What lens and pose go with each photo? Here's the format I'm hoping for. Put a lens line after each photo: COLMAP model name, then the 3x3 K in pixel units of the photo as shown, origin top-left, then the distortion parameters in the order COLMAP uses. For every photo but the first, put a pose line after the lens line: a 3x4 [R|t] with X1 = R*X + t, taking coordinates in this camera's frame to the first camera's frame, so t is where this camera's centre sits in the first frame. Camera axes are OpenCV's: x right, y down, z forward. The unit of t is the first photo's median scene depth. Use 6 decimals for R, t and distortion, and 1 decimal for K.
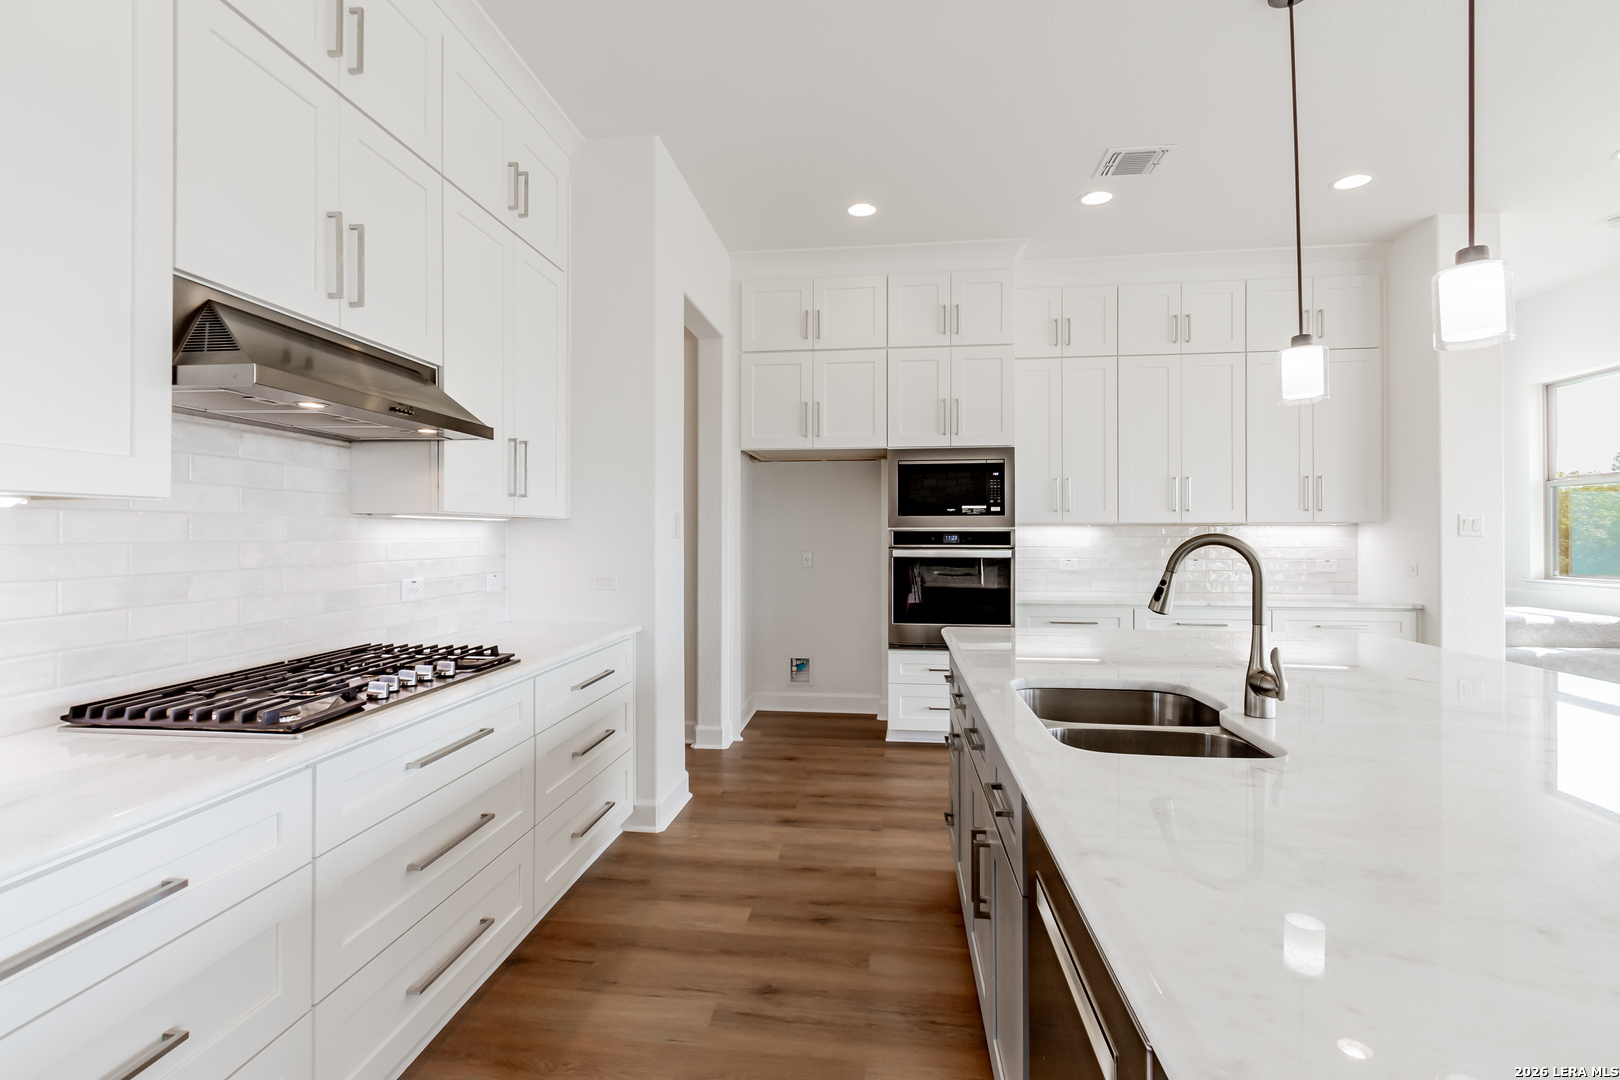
lens RADIAL K [[769.6, 0, 795.5], [0, 769.6, 528.8], [0, 0, 1]] dist [0.007917, -0.001164]
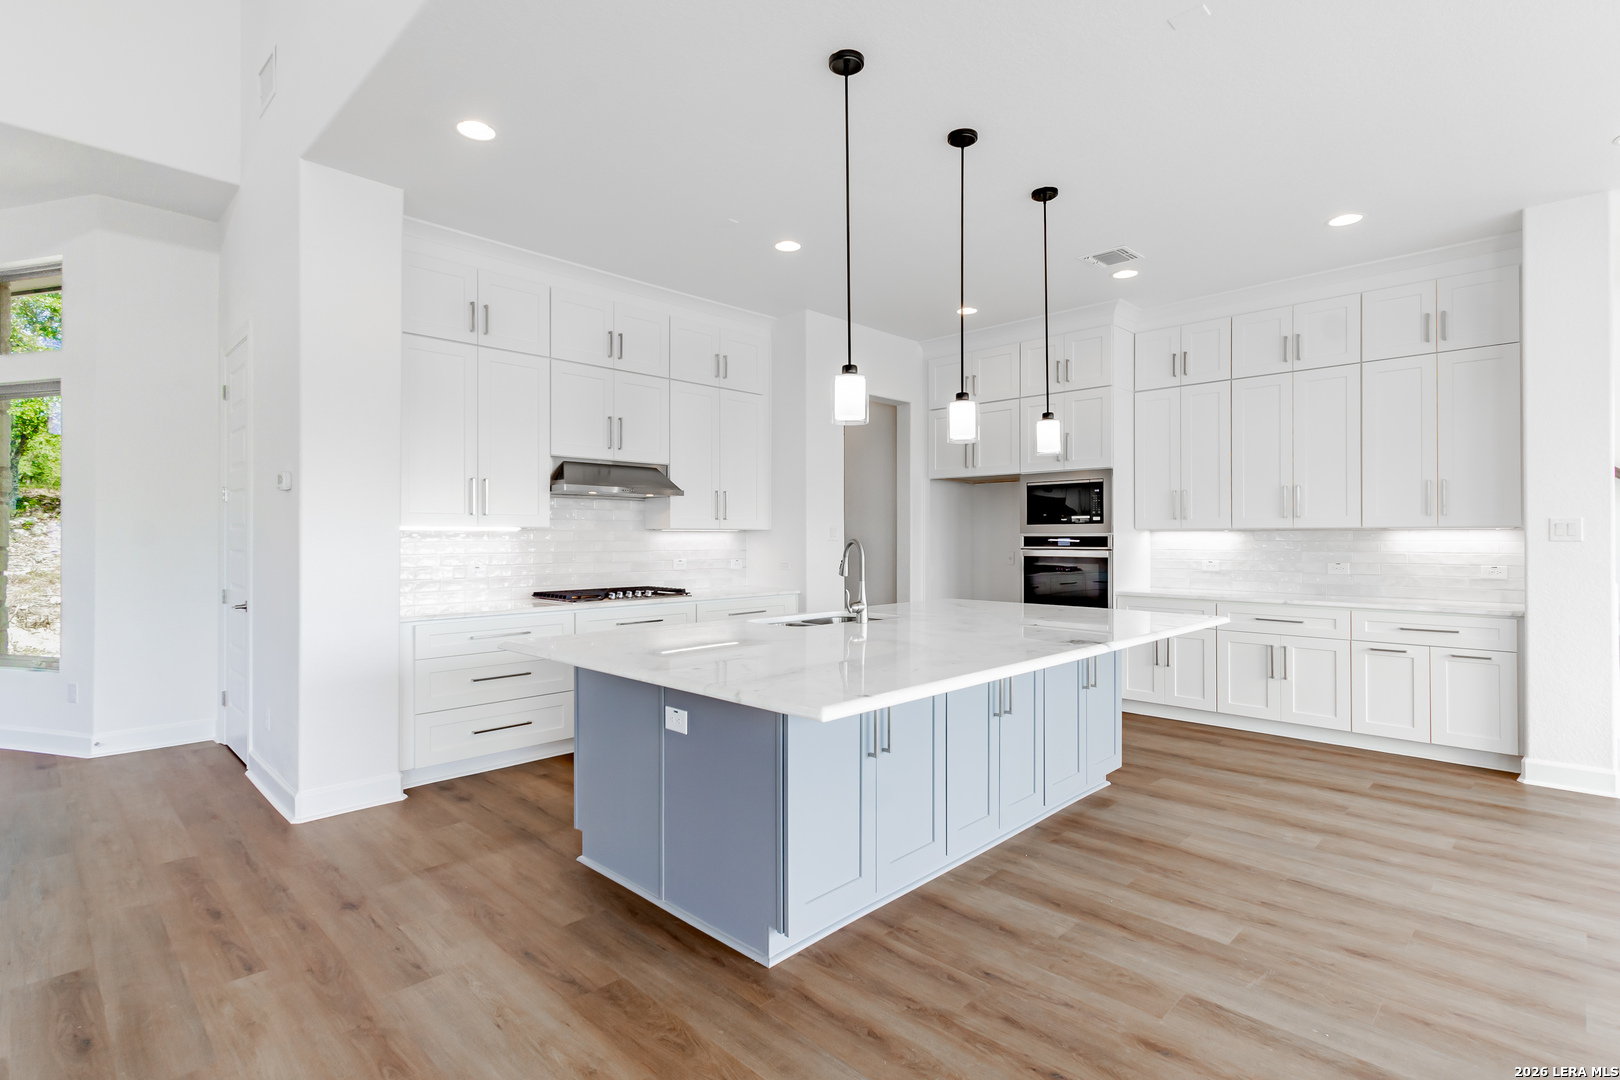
lens RADIAL K [[769.6, 0, 797.4], [0, 769.6, 551.2], [0, 0, 1]] dist [0.007917, -0.001164]
pose [[0.786736, 0.010946, -0.617193, 0.650727], [0.004041, 0.999730, 0.022882, -0.003129], [0.617277, -0.020496, 0.786479, -0.289265]]
